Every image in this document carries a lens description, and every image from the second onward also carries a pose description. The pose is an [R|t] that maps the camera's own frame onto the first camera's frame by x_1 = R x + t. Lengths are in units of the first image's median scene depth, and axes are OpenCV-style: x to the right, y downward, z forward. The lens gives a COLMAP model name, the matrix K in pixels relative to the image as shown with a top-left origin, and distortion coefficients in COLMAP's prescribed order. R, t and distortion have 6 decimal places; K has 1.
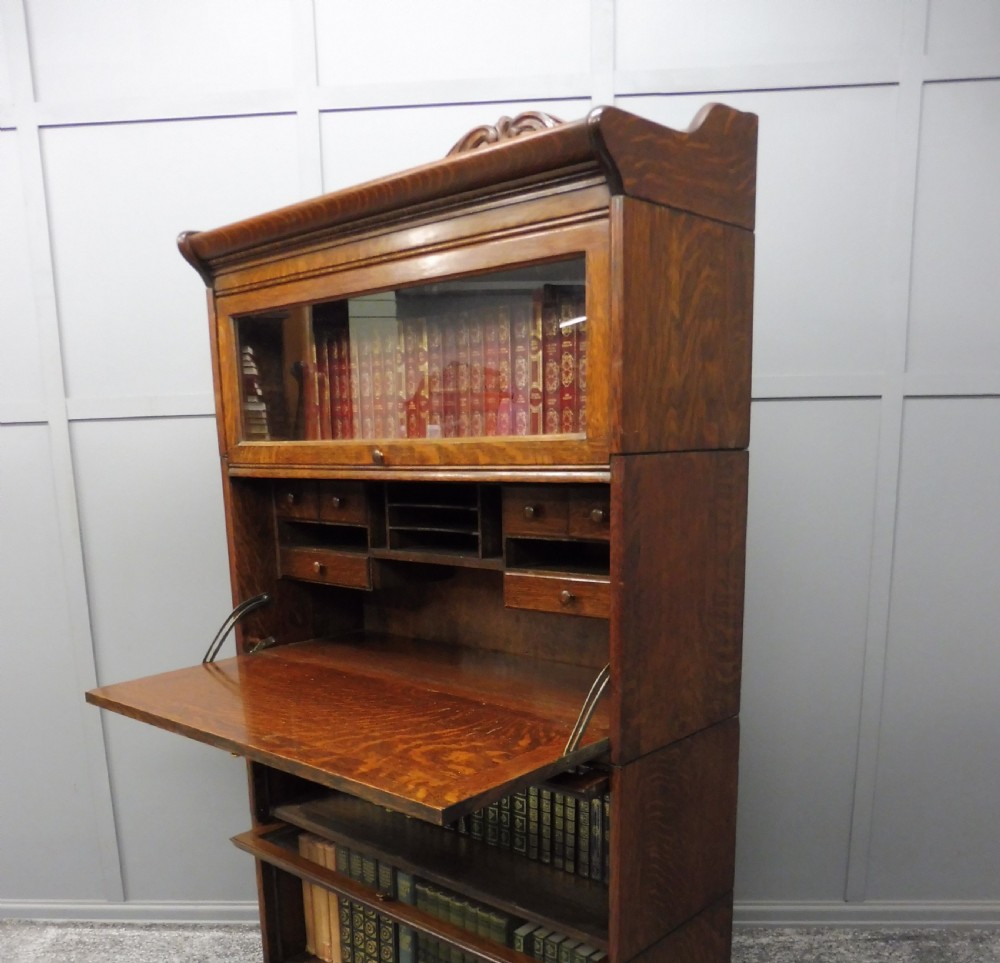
lens RADIAL K [[947.6, 0, 517.7], [0, 947.6, 641.8], [0, 0, 1]] dist [-0.025644, 0.000000]
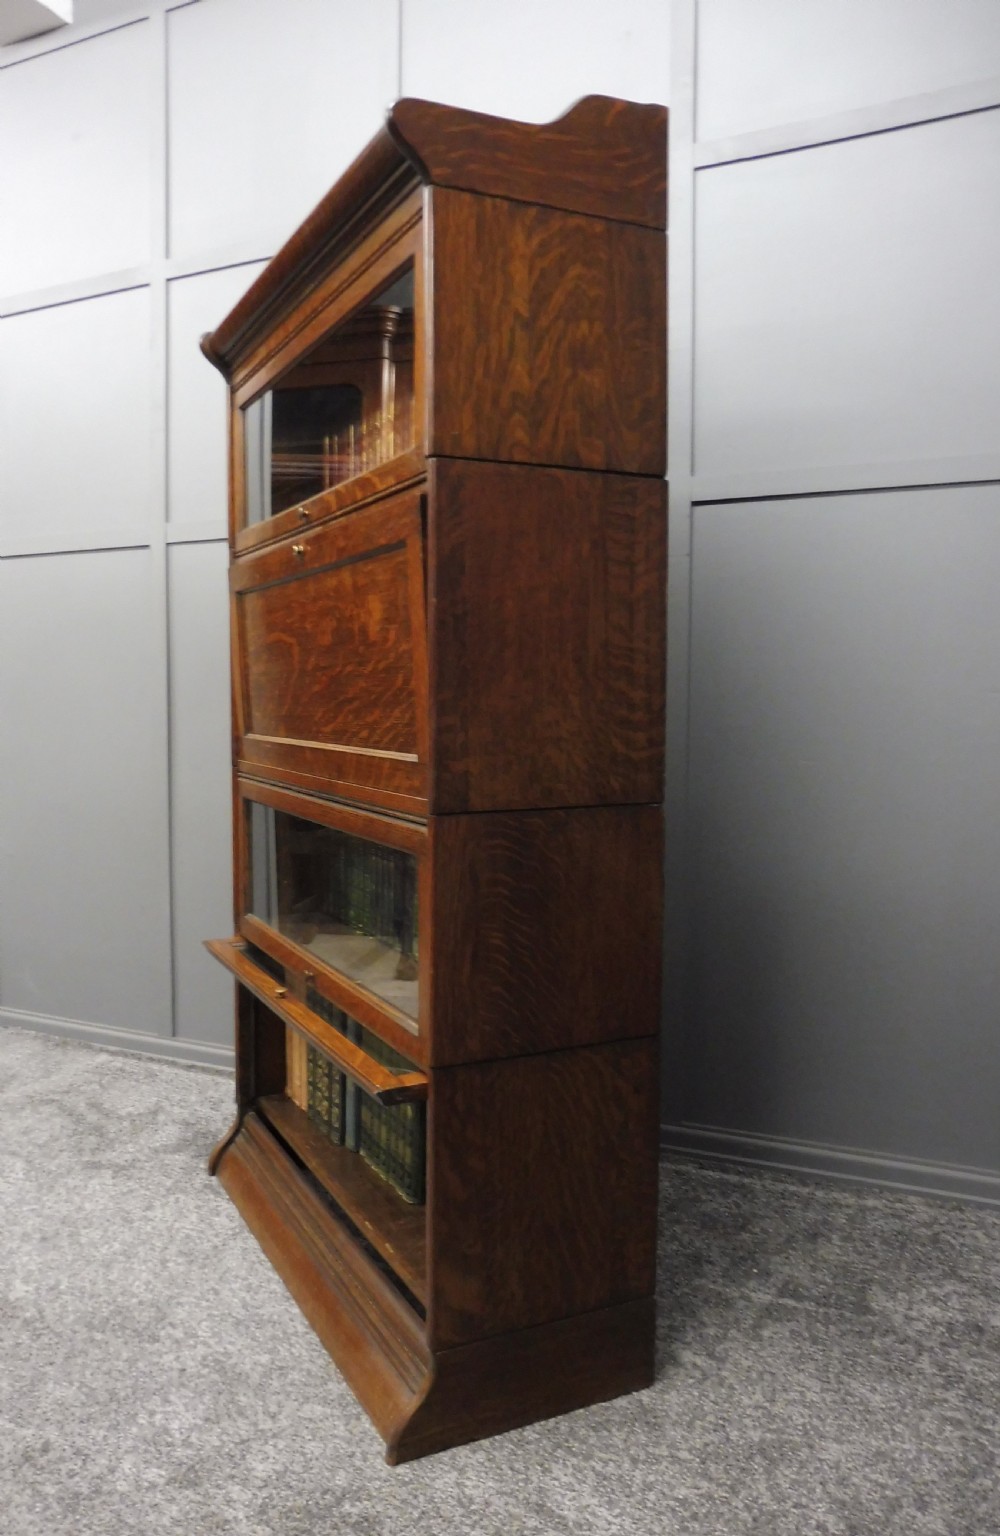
lens RADIAL K [[1116.5, 0, 484.1], [0, 1116.5, 761.6], [0, 0, 1]] dist [-0.032283, -0.001029]
pose [[0.923955, 0.039500, -0.380455, 0.528043], [-0.095158, 0.987119, -0.128610, 0.206646], [0.370474, 0.155034, 0.915813, 0.076005]]
